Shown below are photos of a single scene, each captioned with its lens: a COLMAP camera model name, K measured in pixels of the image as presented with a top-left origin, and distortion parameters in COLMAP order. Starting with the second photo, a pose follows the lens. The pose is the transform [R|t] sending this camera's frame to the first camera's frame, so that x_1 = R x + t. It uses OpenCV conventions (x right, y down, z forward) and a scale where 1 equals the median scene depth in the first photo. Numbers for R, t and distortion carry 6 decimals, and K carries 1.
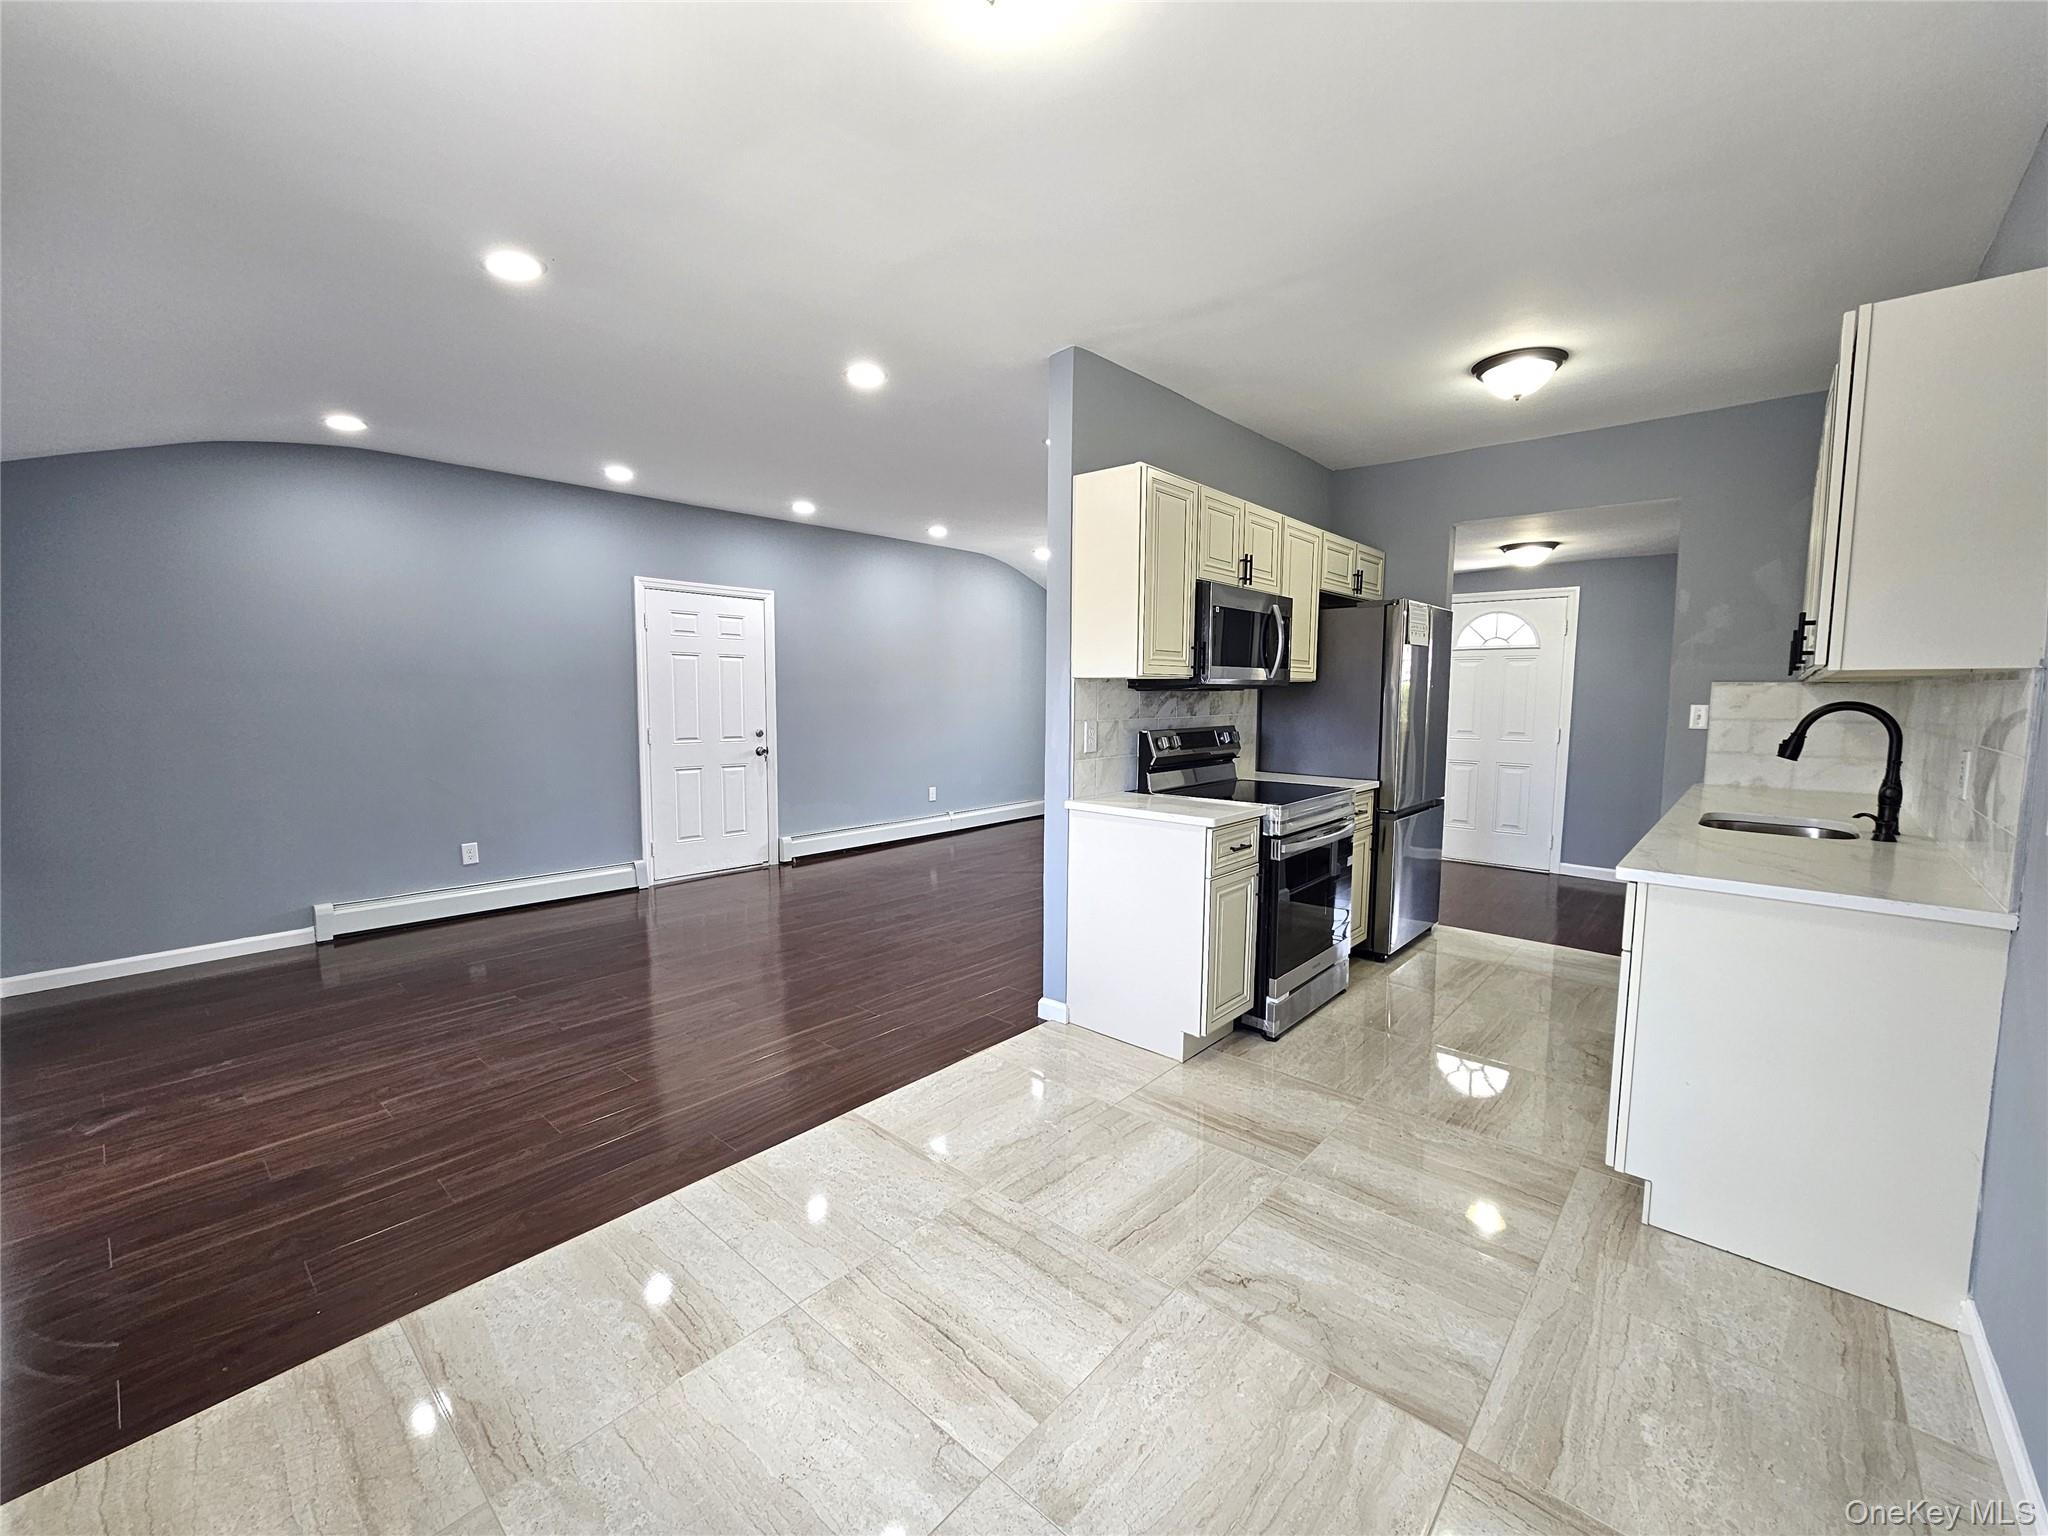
lens RADIAL K [[837.4, 0, 1017.7], [0, 837.4, 770.2], [0, 0, 1]] dist [-0.000185, -0.000107]
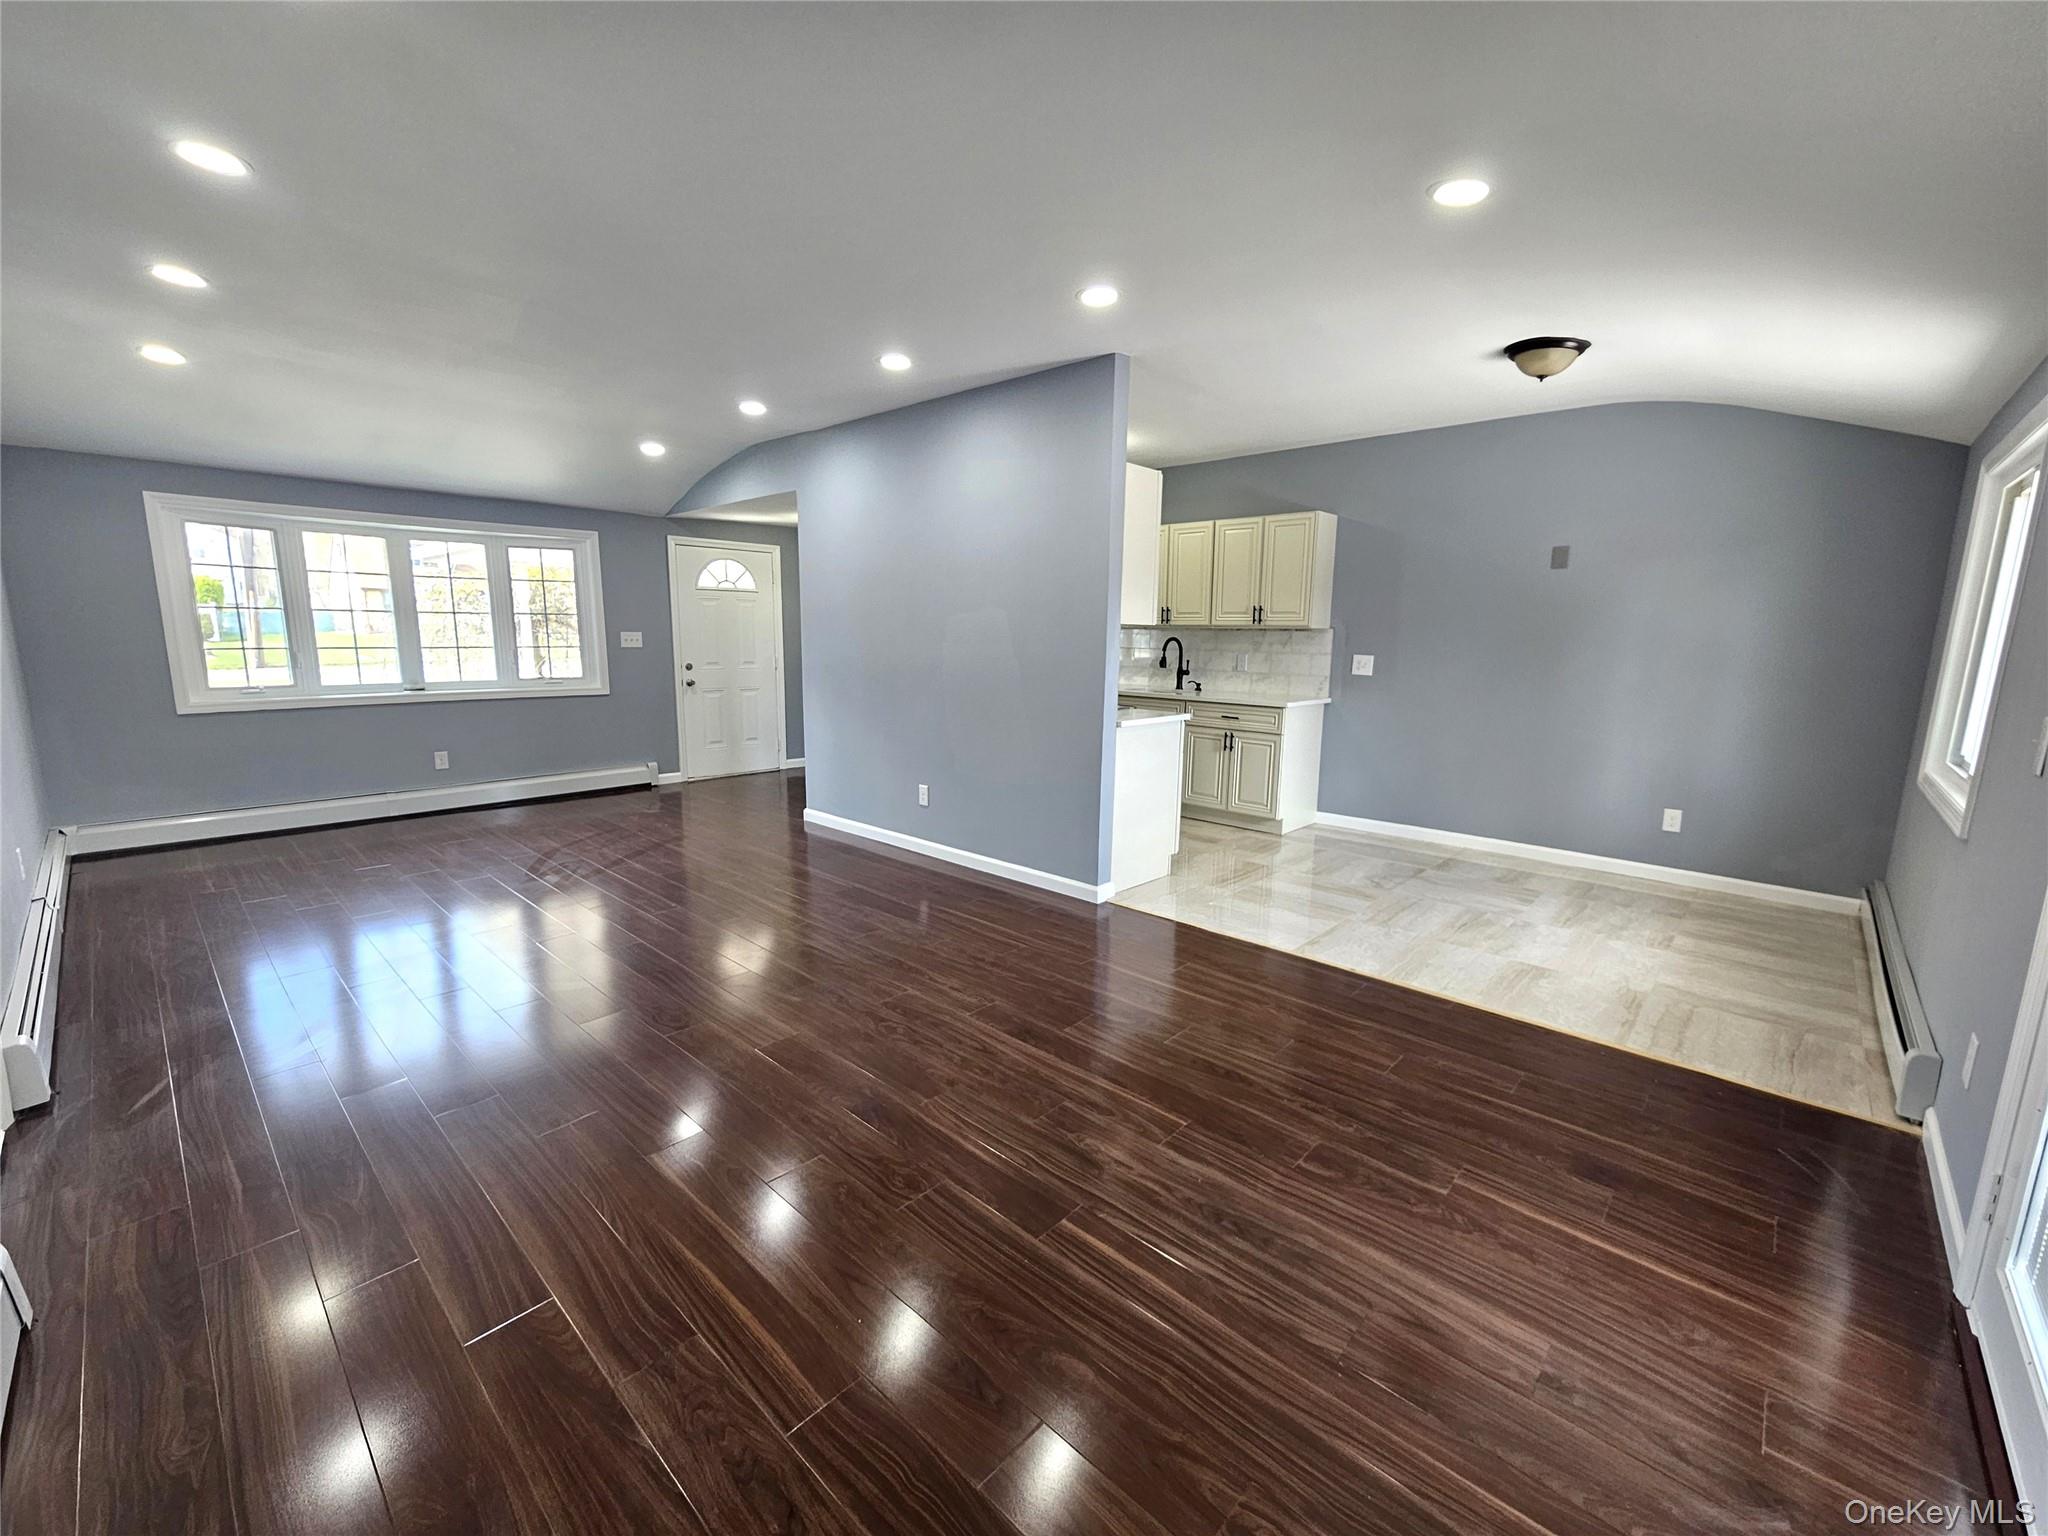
lens RADIAL K [[841.5, 0, 1021.2], [0, 841.5, 778.0], [0, 0, 1]] dist [0.001002, 0.000378]
pose [[0.018881, -0.177374, 0.983962, -1.050347], [0.083392, 0.980988, 0.175238, -0.100451], [-0.996338, 0.078746, 0.033314, 0.959850]]
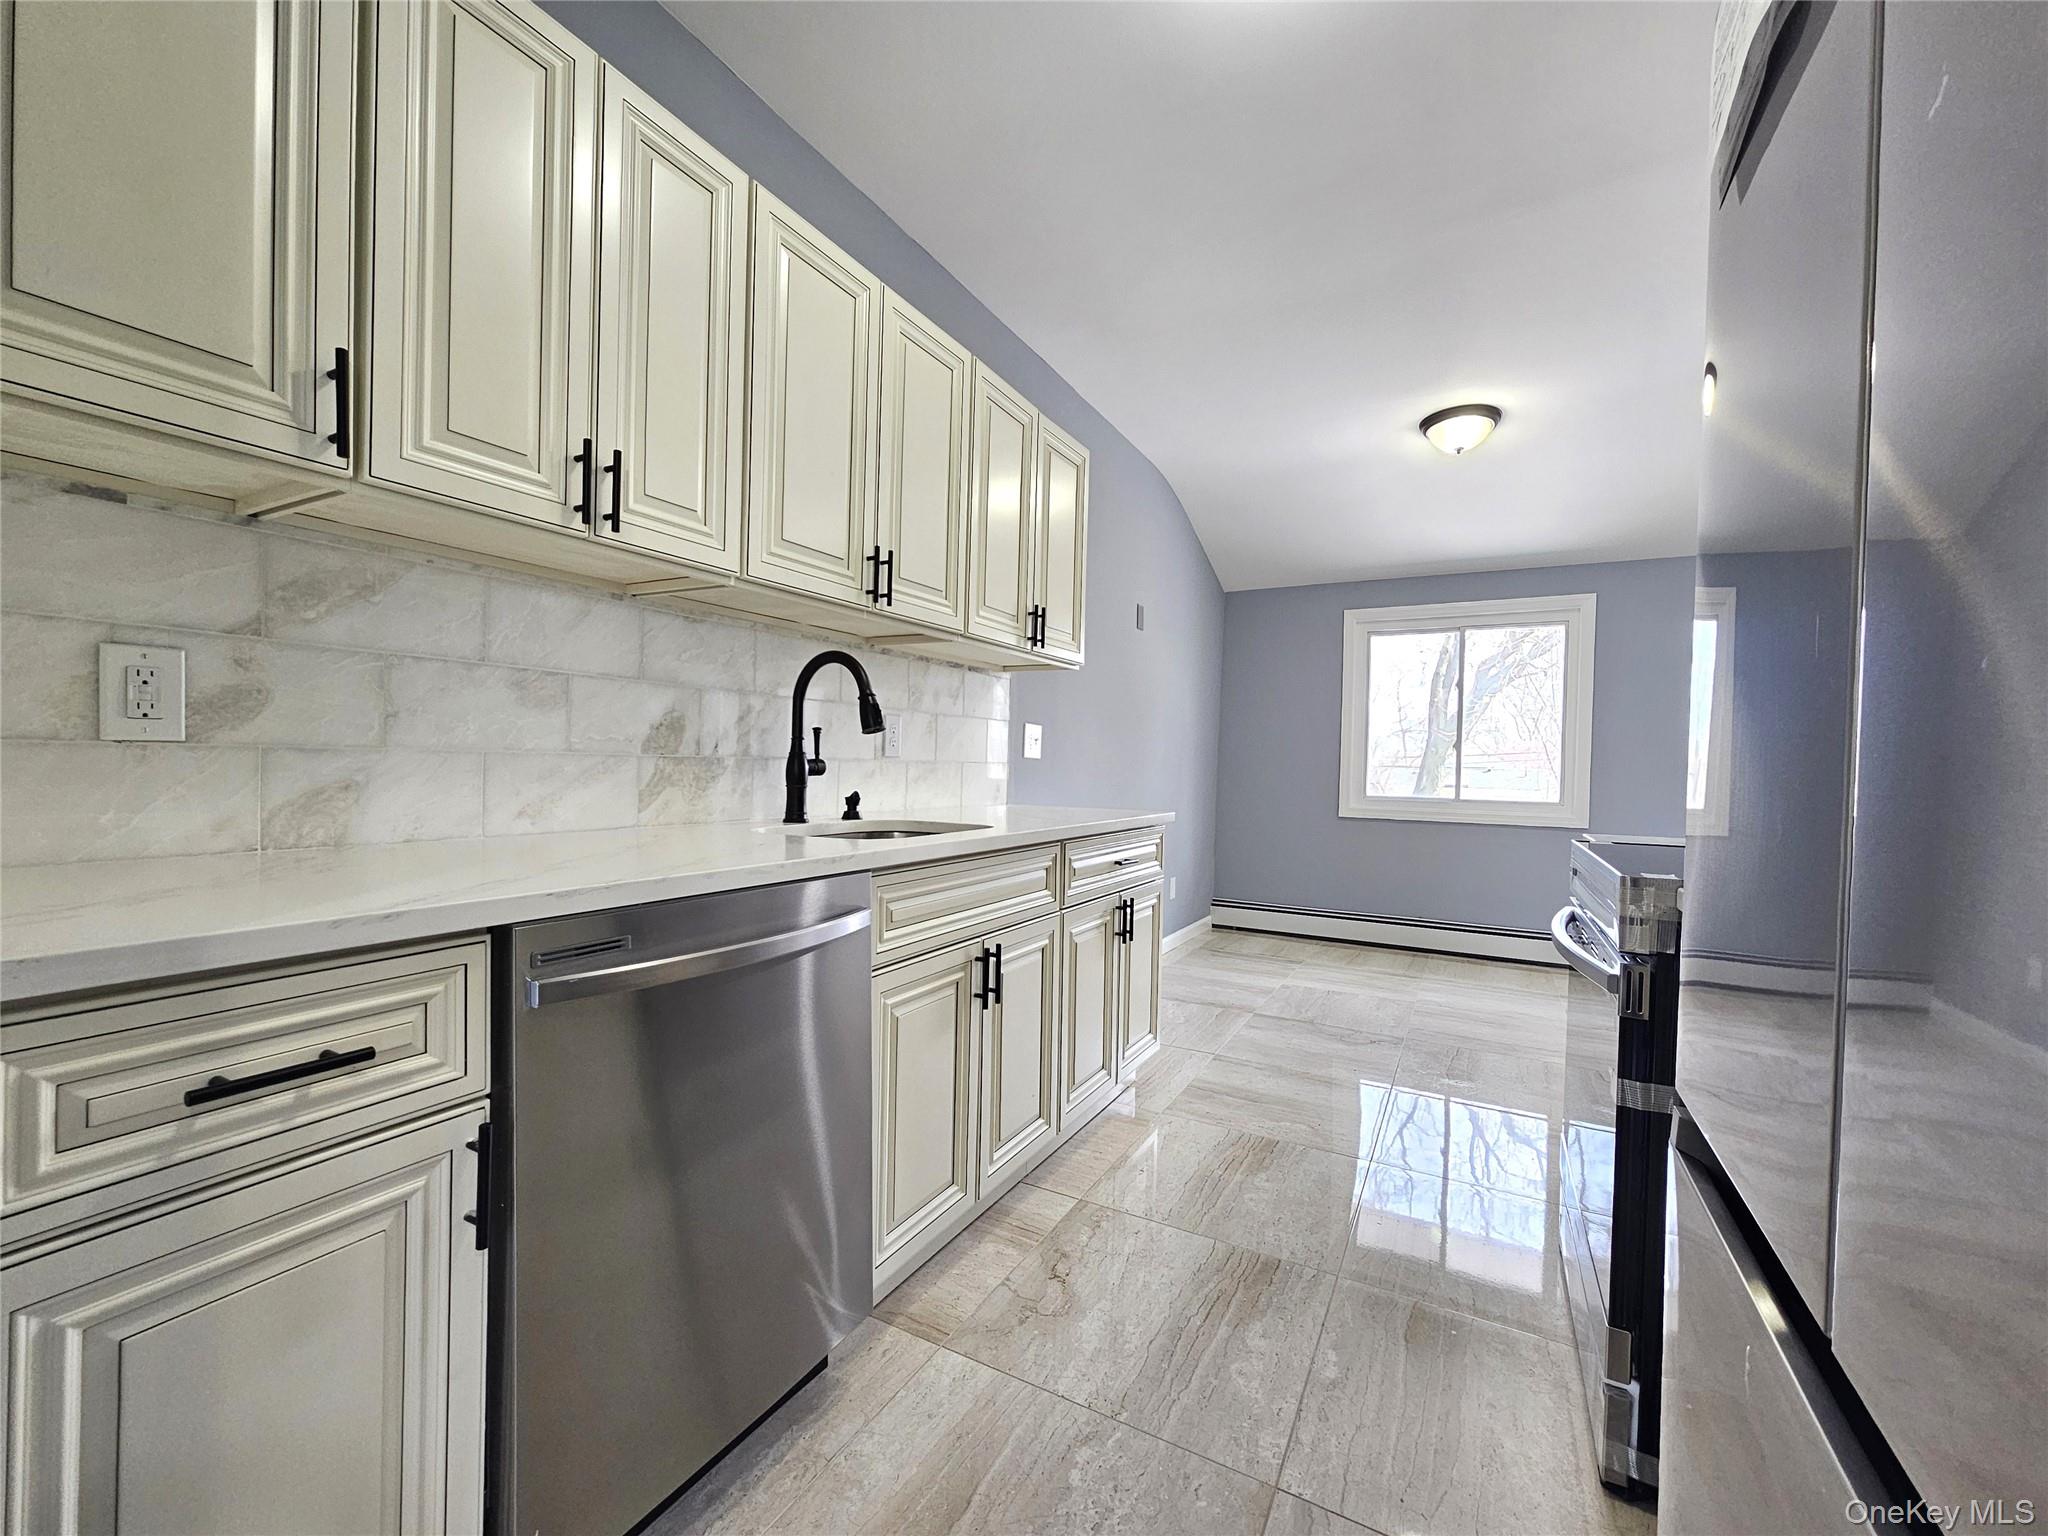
lens RADIAL K [[837.4, 0, 1017.7], [0, 837.4, 770.2], [0, 0, 1]] dist [-0.000185, -0.000107]
pose [[-0.974309, -0.022597, -0.224077, 0.689032], [-0.046722, 0.993588, 0.102953, -0.041556], [0.220314, 0.110777, -0.969118, 1.218277]]
